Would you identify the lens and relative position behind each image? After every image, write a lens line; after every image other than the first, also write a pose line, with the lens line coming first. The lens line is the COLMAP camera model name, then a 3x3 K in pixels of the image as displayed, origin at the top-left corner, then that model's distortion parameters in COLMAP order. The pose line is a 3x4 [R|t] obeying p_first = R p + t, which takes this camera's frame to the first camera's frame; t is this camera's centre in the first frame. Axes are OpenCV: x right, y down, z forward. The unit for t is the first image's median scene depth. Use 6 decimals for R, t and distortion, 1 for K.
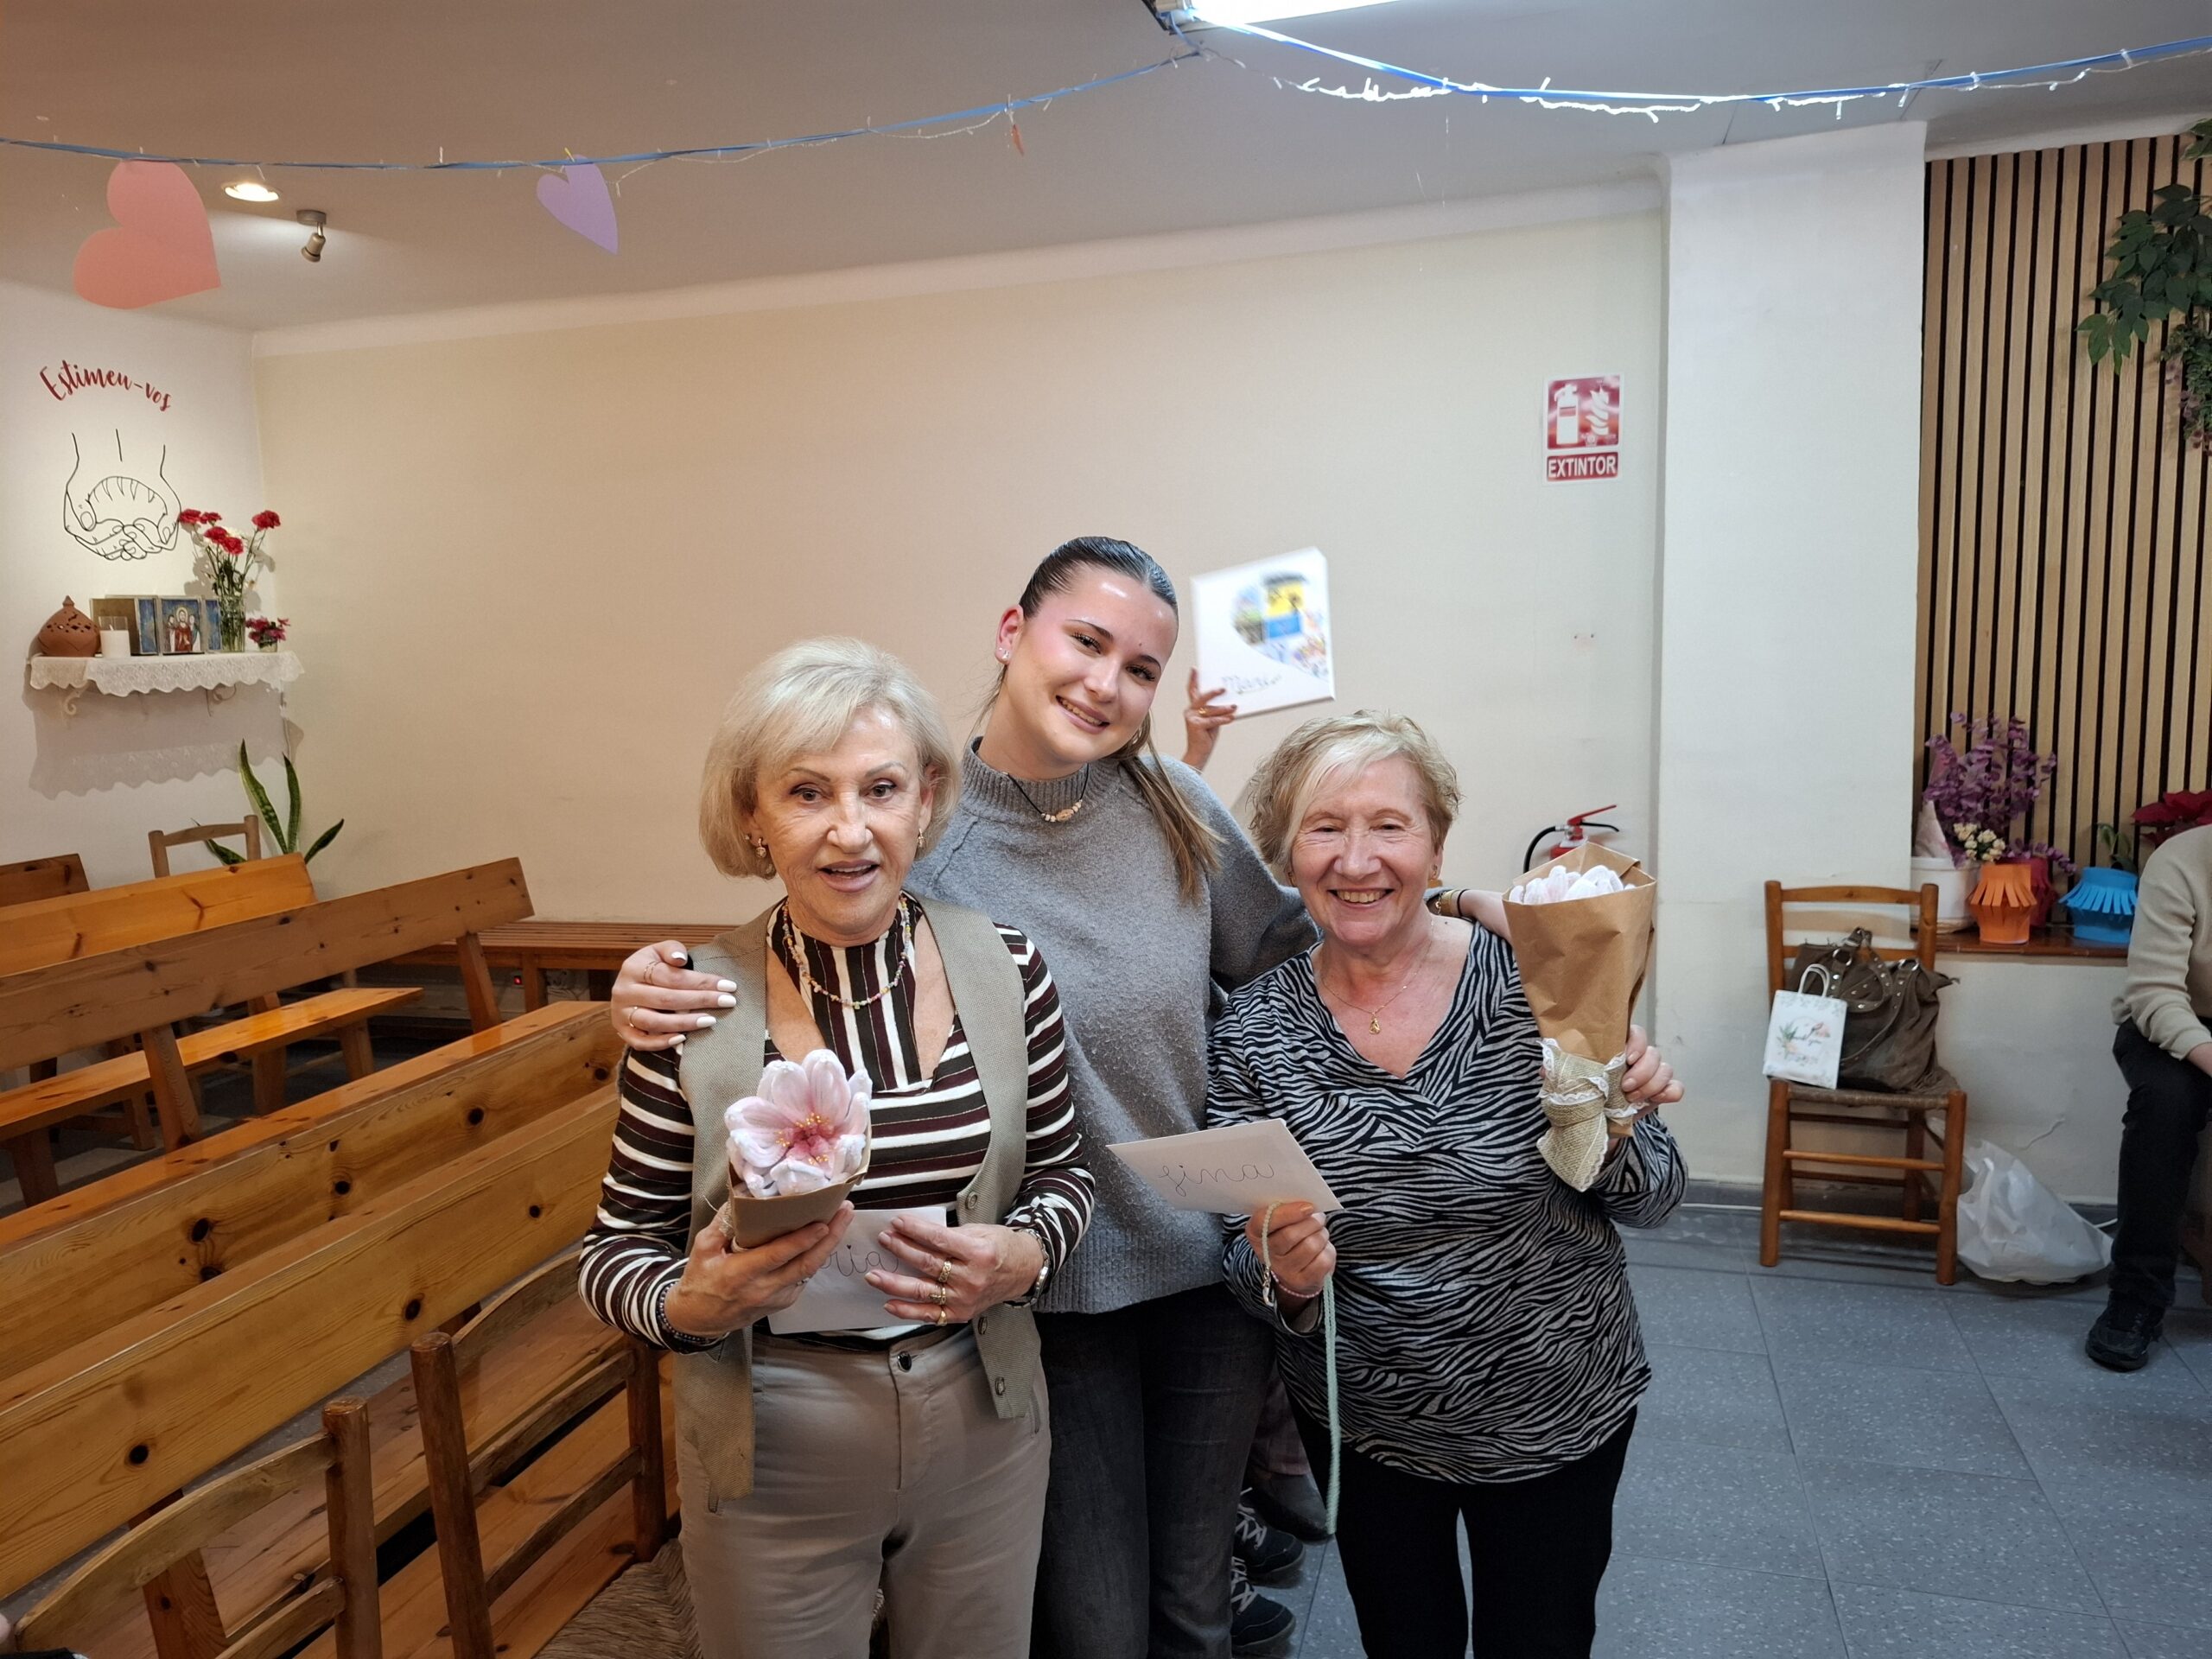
lens RADIAL K [[1469.4, 0, 1099.7], [0, 1469.4, 826.4], [0, 0, 1]] dist [0.045492, -0.077116]
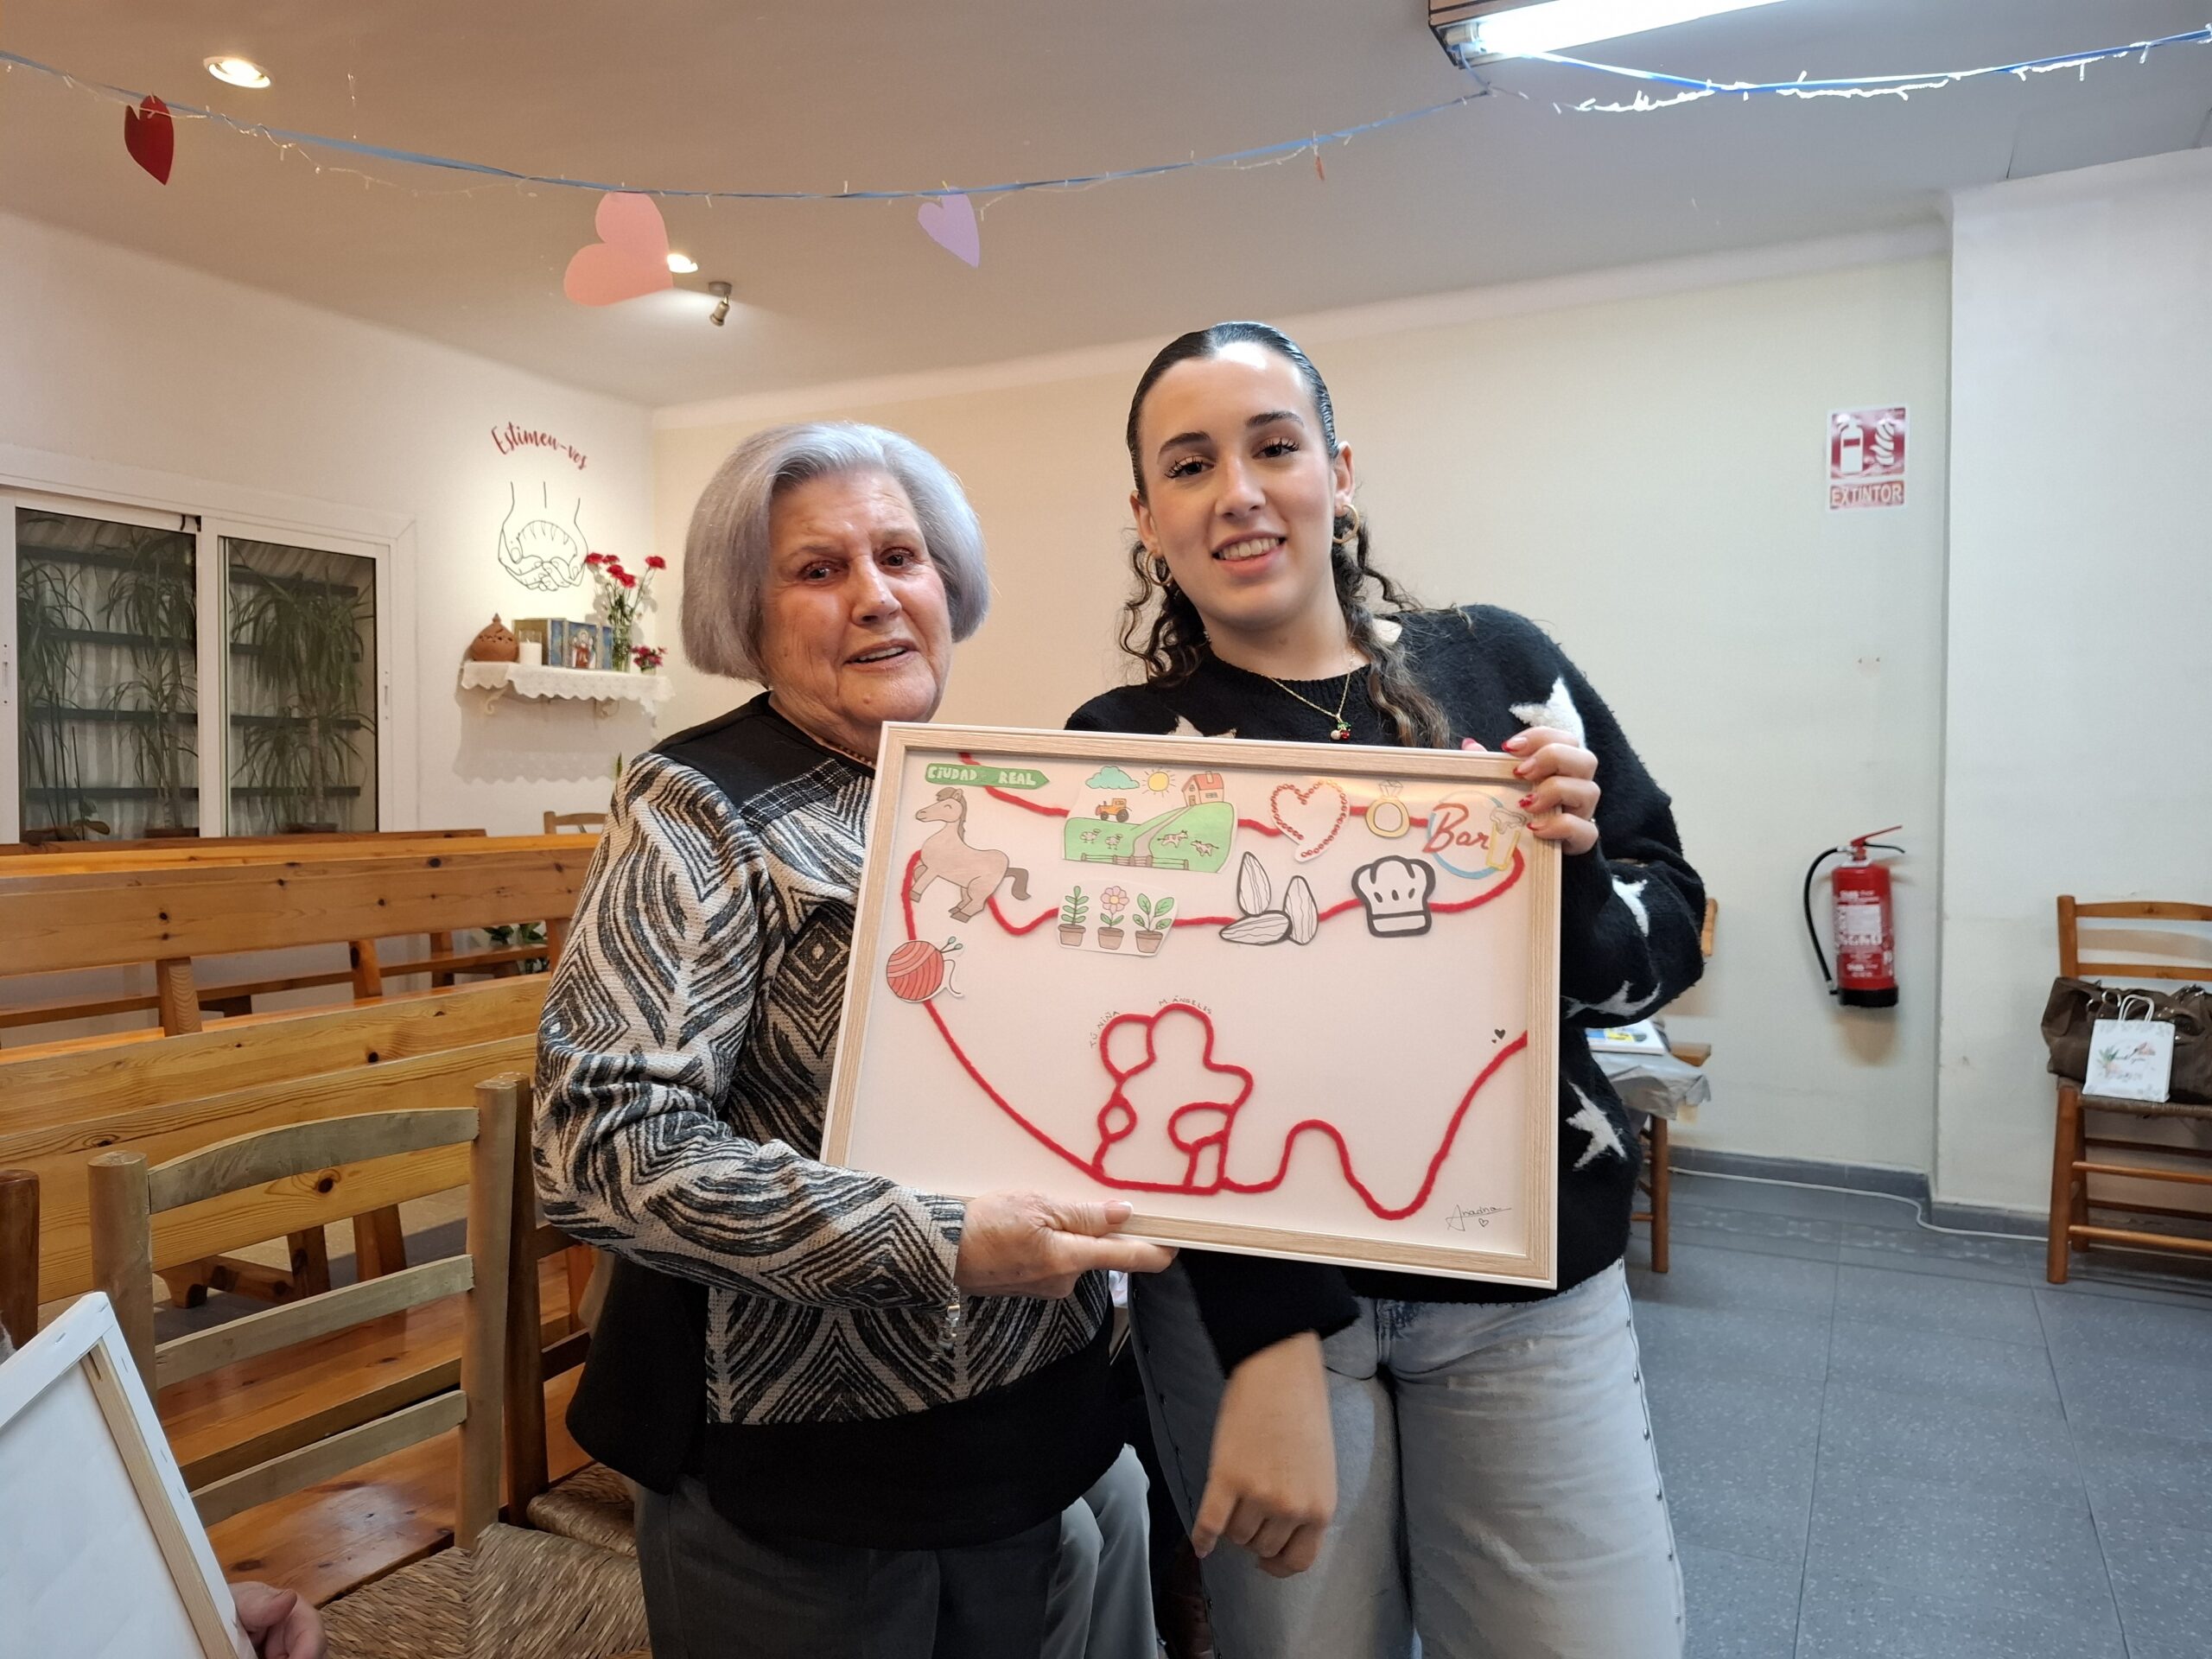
lens RADIAL K [[1481.7, 0, 1110.1], [0, 1481.7, 829.7], [0, 0, 1]] dist [-0.012898, -0.006425]
pose [[0.982814, 0.037346, -0.180780, 0.006842], [-0.054122, 0.994580, -0.088774, 0.107767], [0.176485, 0.097033, 0.979509, -0.067768]]
